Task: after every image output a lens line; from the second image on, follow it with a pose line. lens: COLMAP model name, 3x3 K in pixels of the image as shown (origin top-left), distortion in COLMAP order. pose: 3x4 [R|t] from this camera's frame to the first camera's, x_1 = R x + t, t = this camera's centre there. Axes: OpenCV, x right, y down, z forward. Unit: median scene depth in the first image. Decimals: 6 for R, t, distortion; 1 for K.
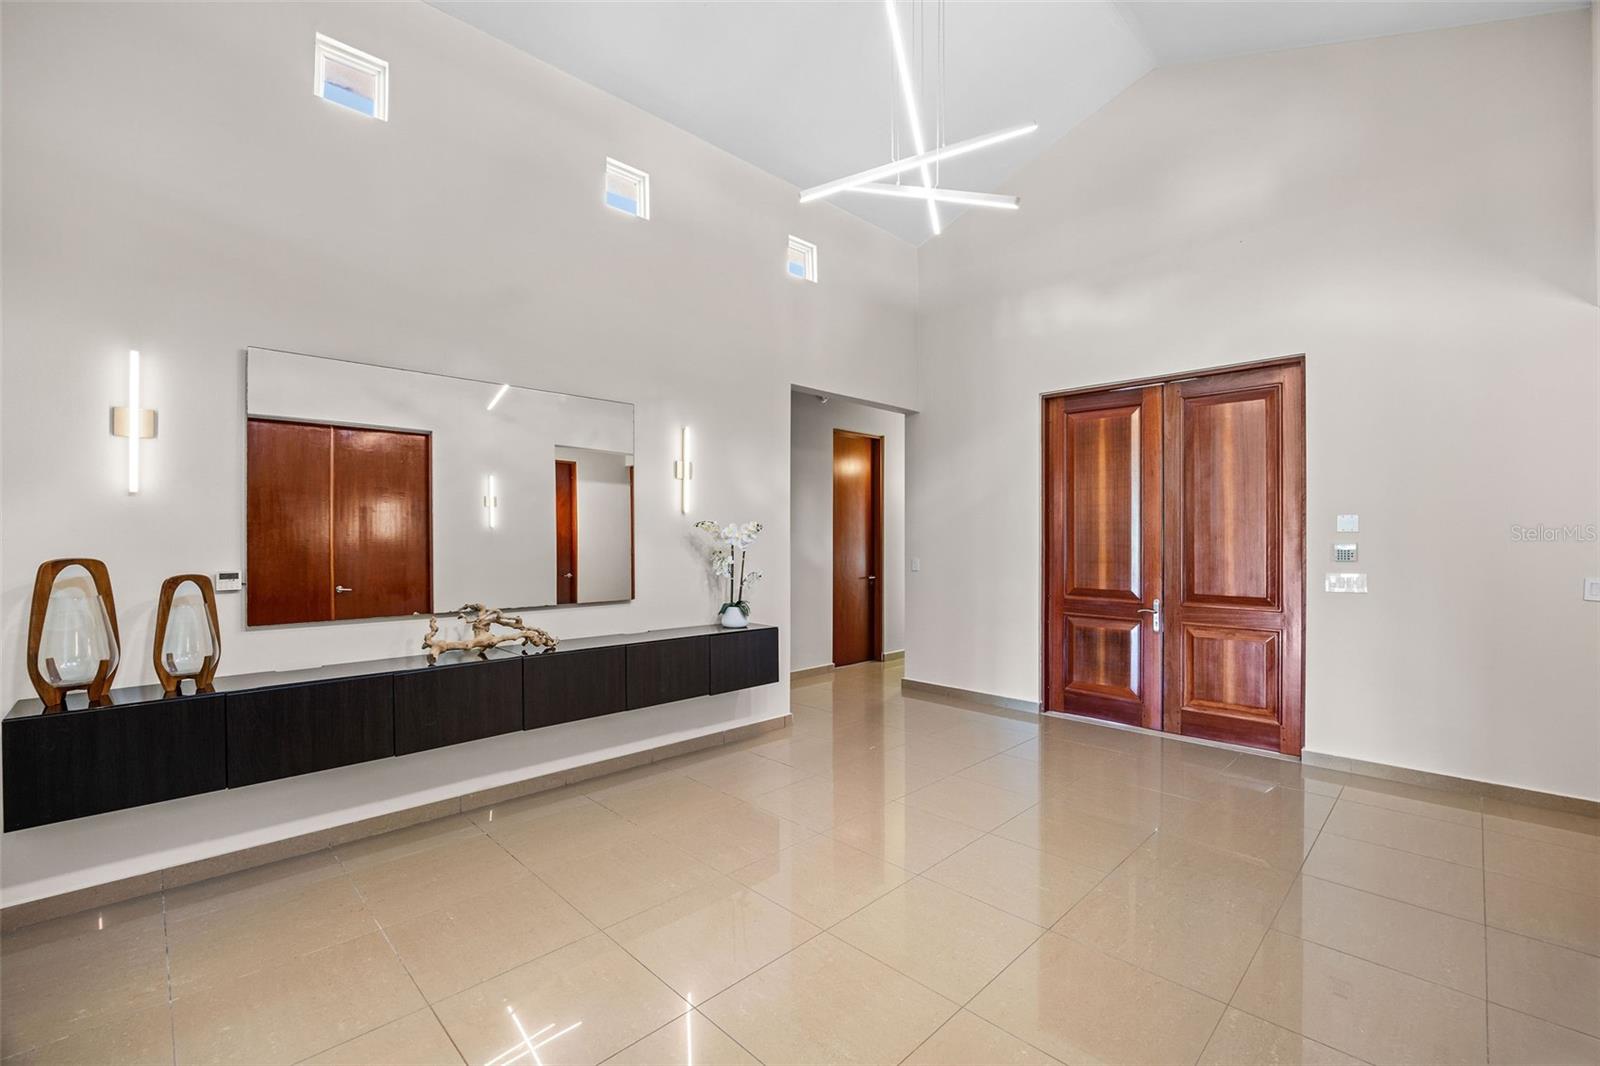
lens RADIAL K [[679.4, 0, 819.5], [0, 679.4, 541.0], [0, 0, 1]] dist [-0.001835, 0.000117]
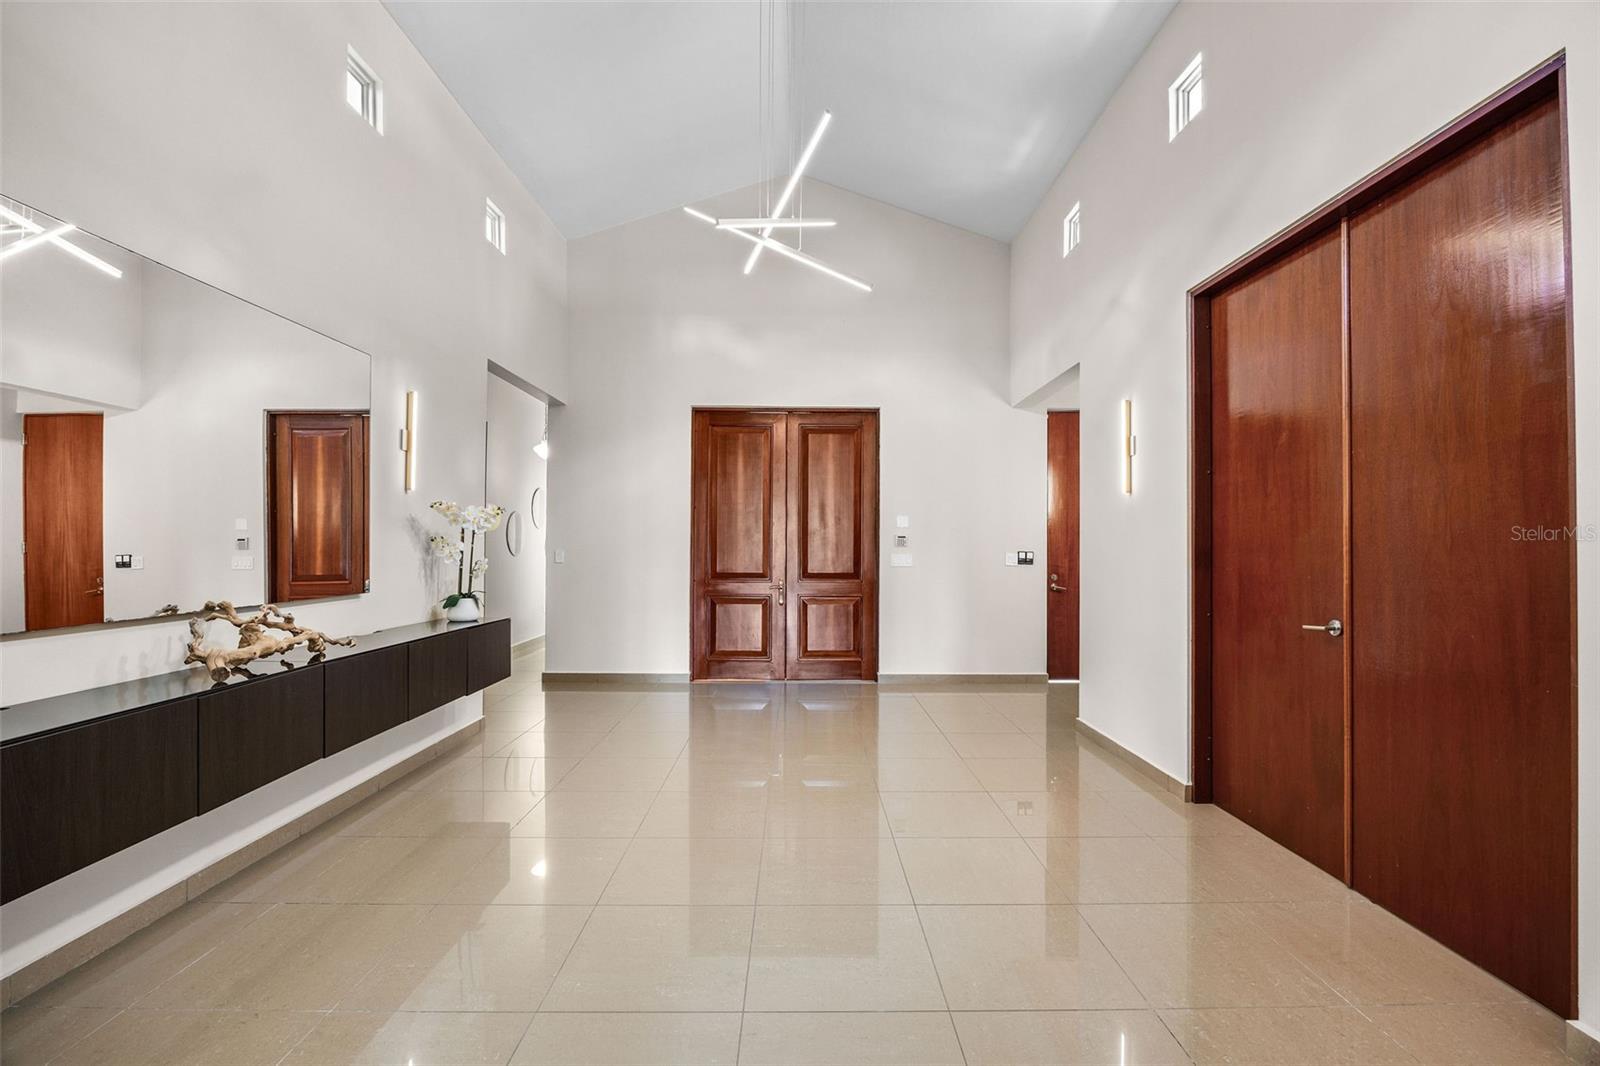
lens RADIAL K [[679.4, 0, 819.5], [0, 679.4, 541.0], [0, 0, 1]] dist [-0.001835, 0.000117]
pose [[0.705793, 0.007509, 0.708378, -0.427325], [-0.004834, 0.999972, -0.005783, 0.023820], [-0.708401, 0.000657, 0.705810, 0.038724]]
